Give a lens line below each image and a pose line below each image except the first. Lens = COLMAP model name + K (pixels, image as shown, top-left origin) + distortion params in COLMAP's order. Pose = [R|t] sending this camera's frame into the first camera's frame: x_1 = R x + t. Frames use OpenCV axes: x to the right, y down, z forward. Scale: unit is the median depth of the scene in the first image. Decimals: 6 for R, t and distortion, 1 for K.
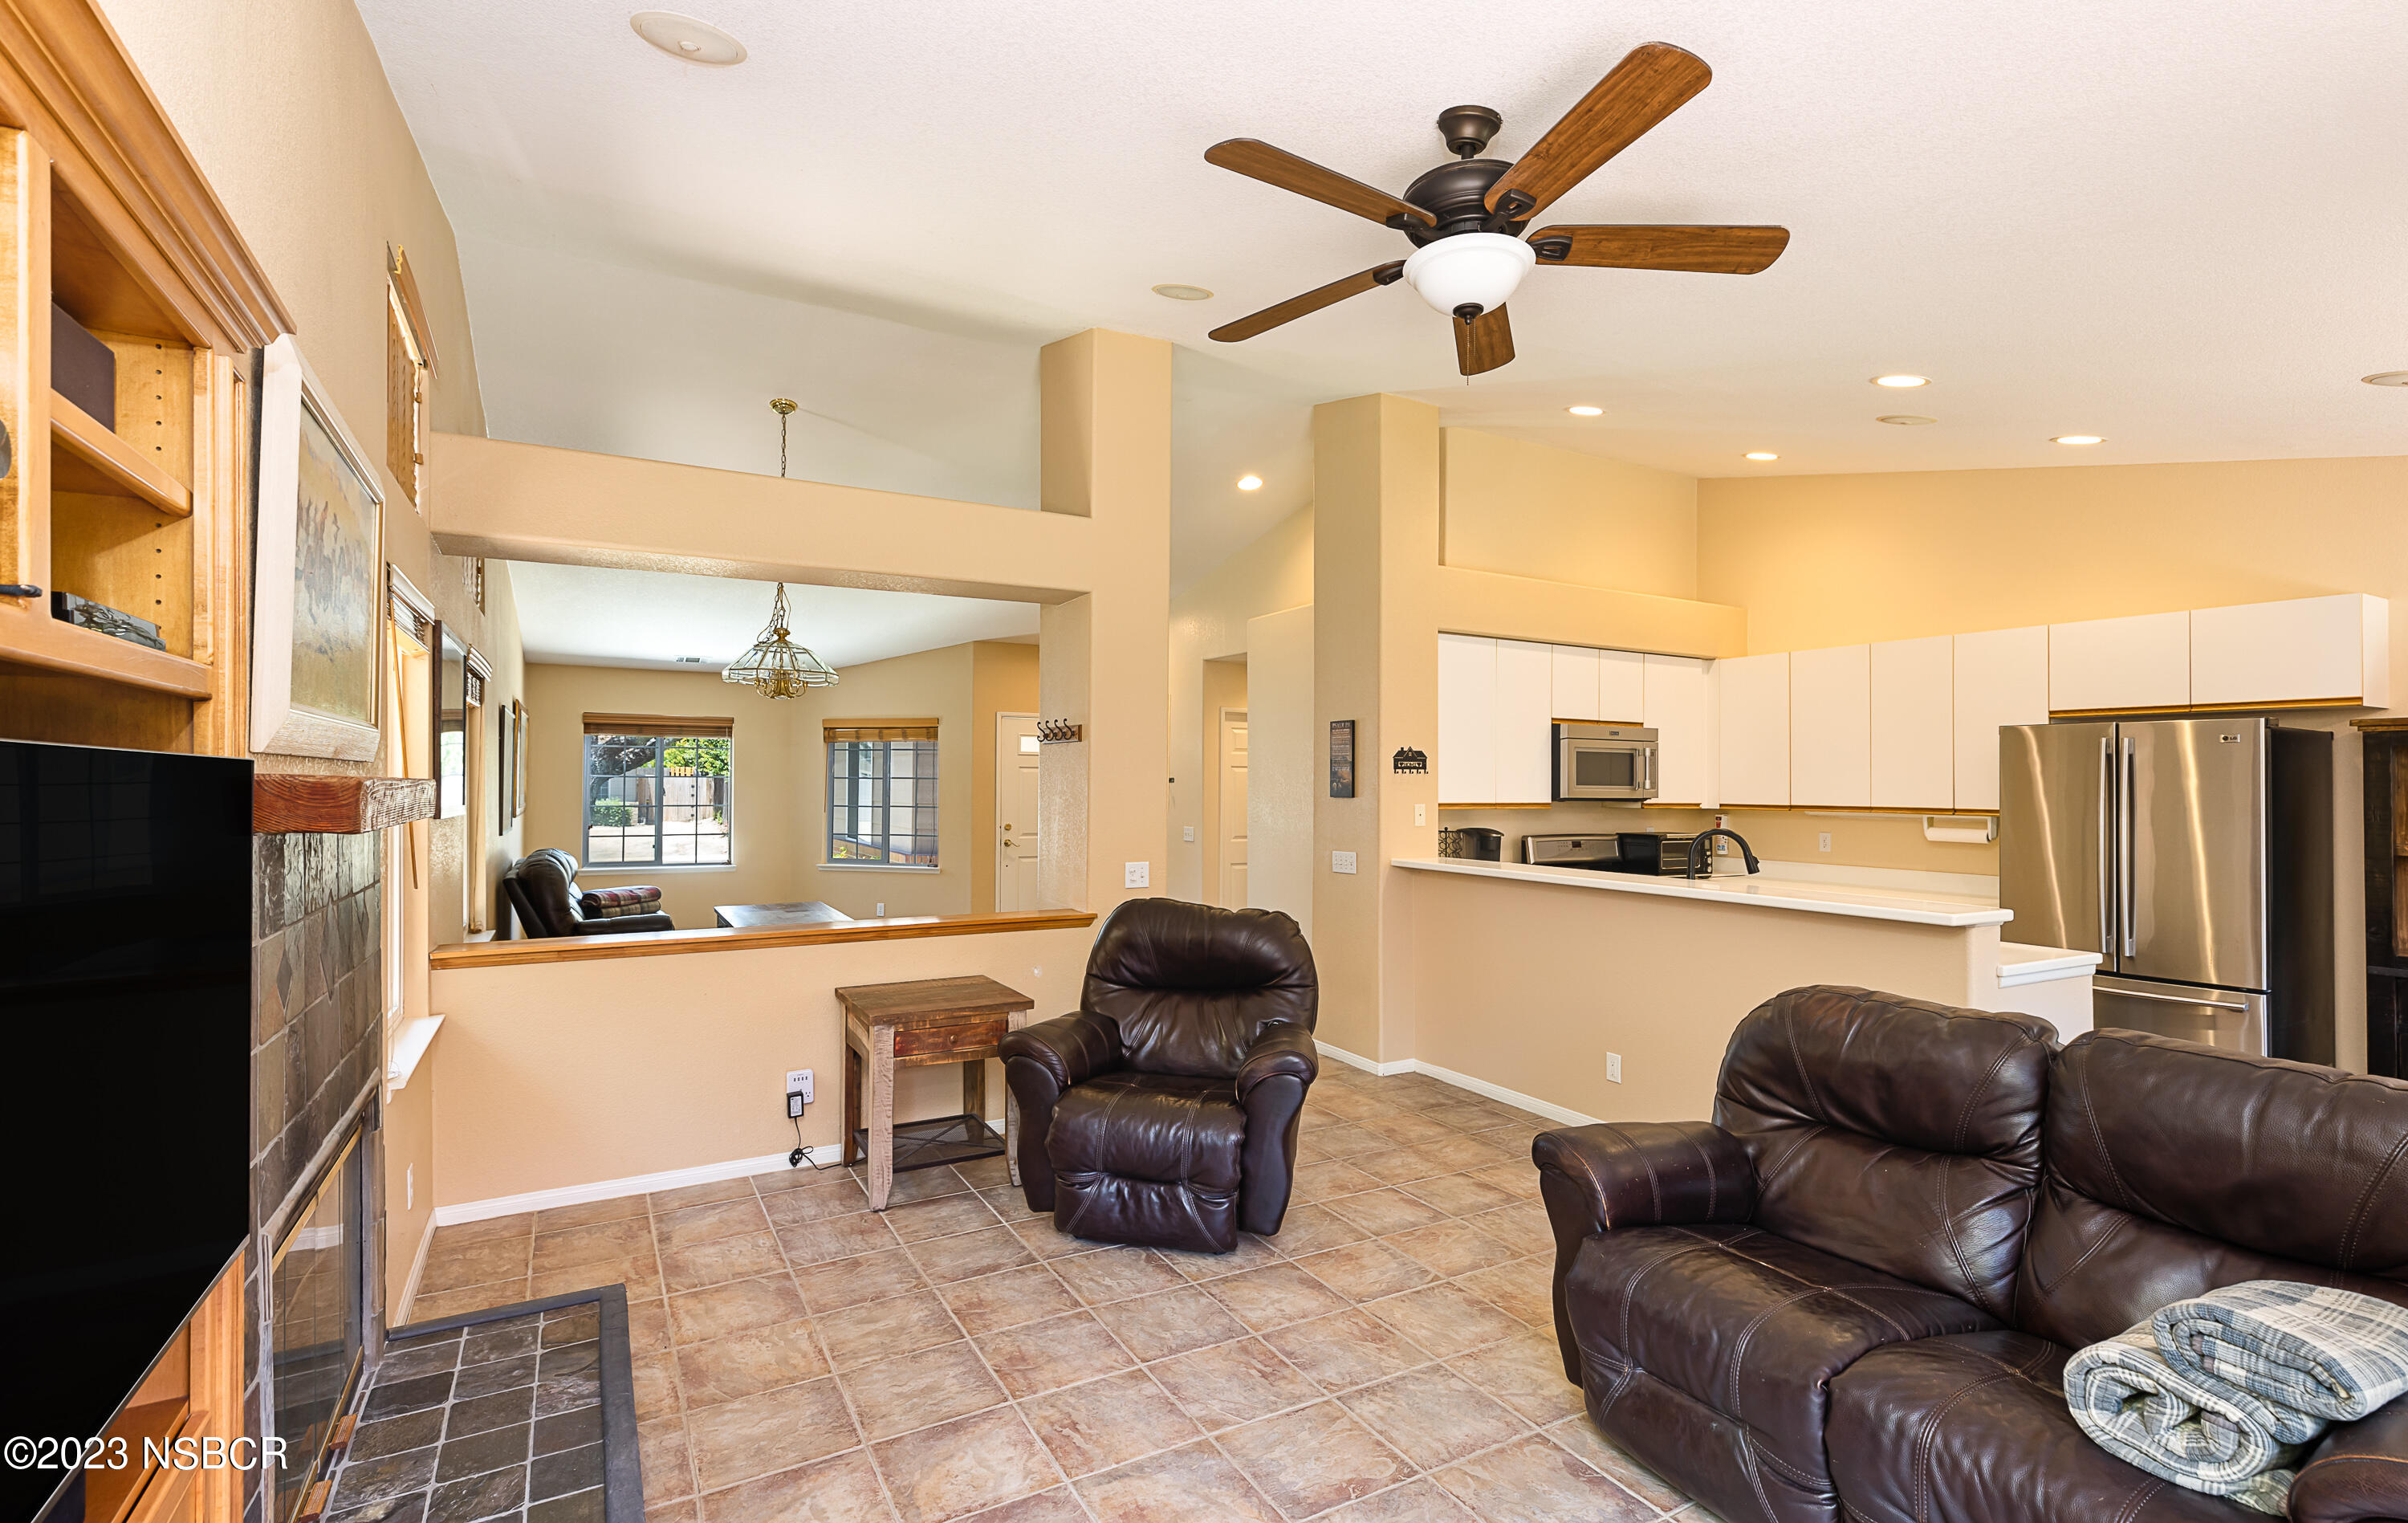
lens RADIAL K [[1109.7, 0, 1204.3], [0, 1109.7, 772.4], [0, 0, 1]] dist [-0.001941, -0.000204]
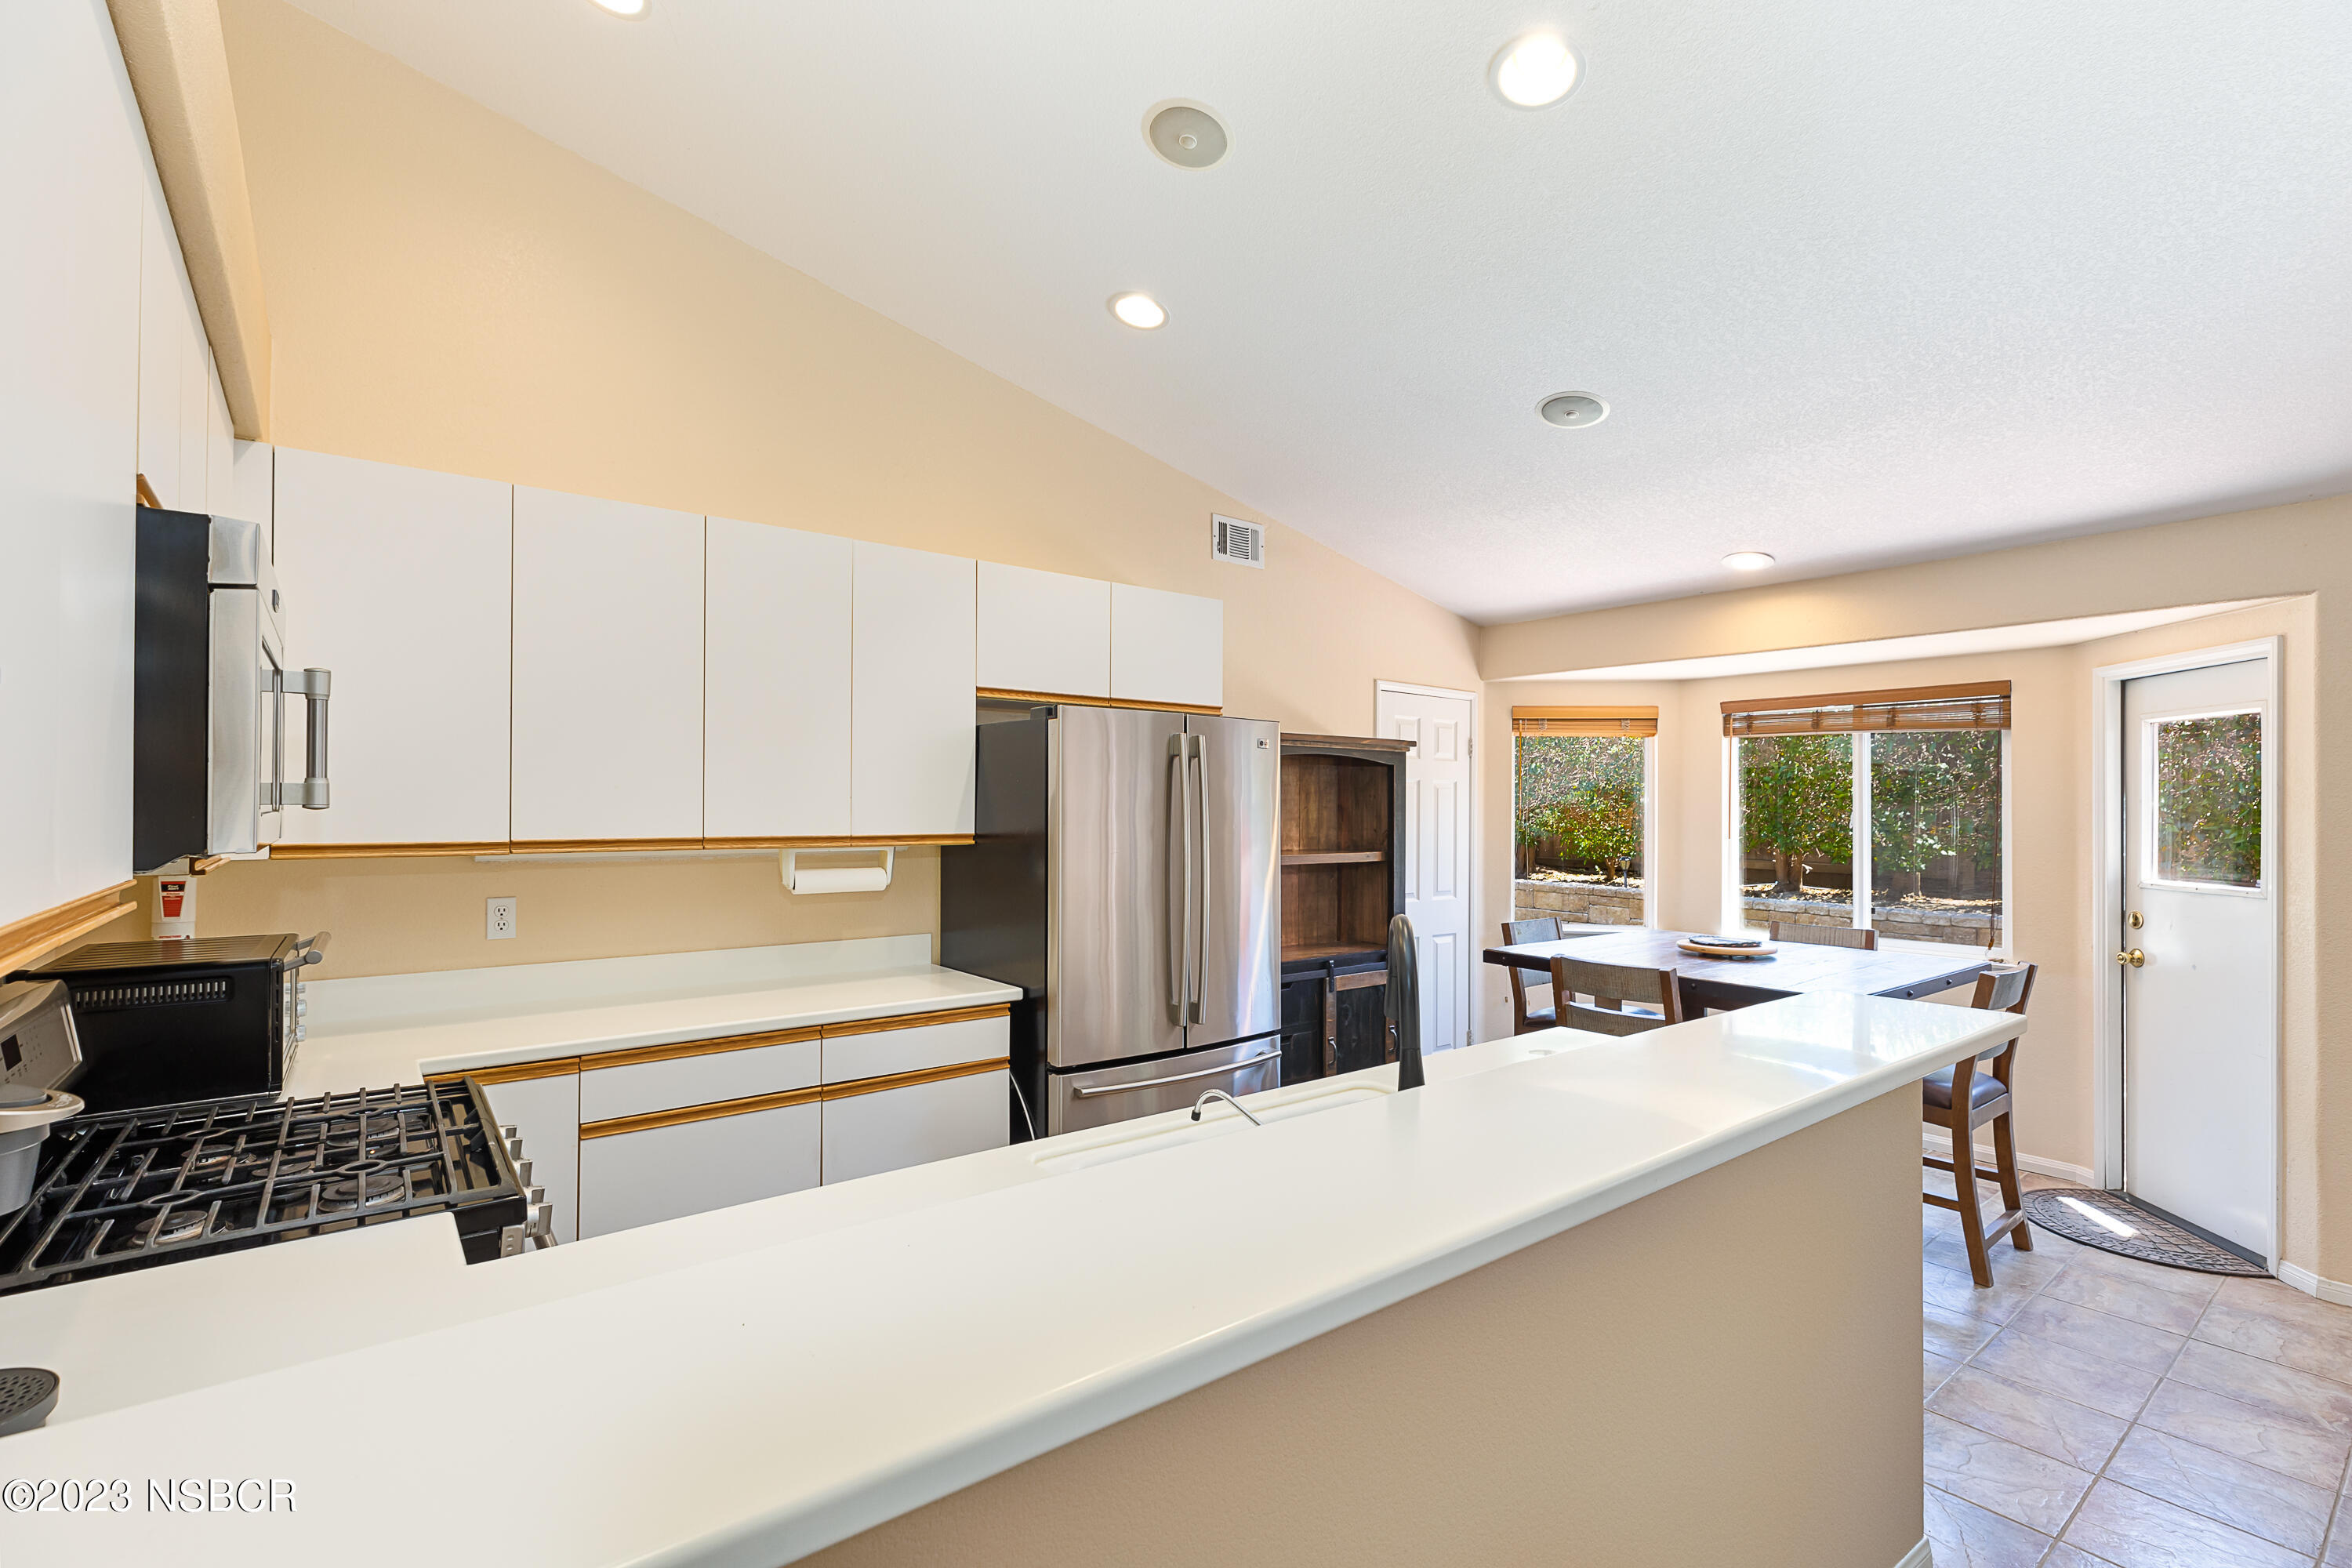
lens RADIAL K [[1065.6, 0, 1178.6], [0, 1065.6, 808.0], [0, 0, 1]] dist [-0.001881, -0.000202]
pose [[-0.139662, 0.000130, 0.990199, 0.189195], [-0.012262, 0.999923, -0.001861, 0.032783], [-0.990123, -0.012402, -0.139649, 1.749479]]
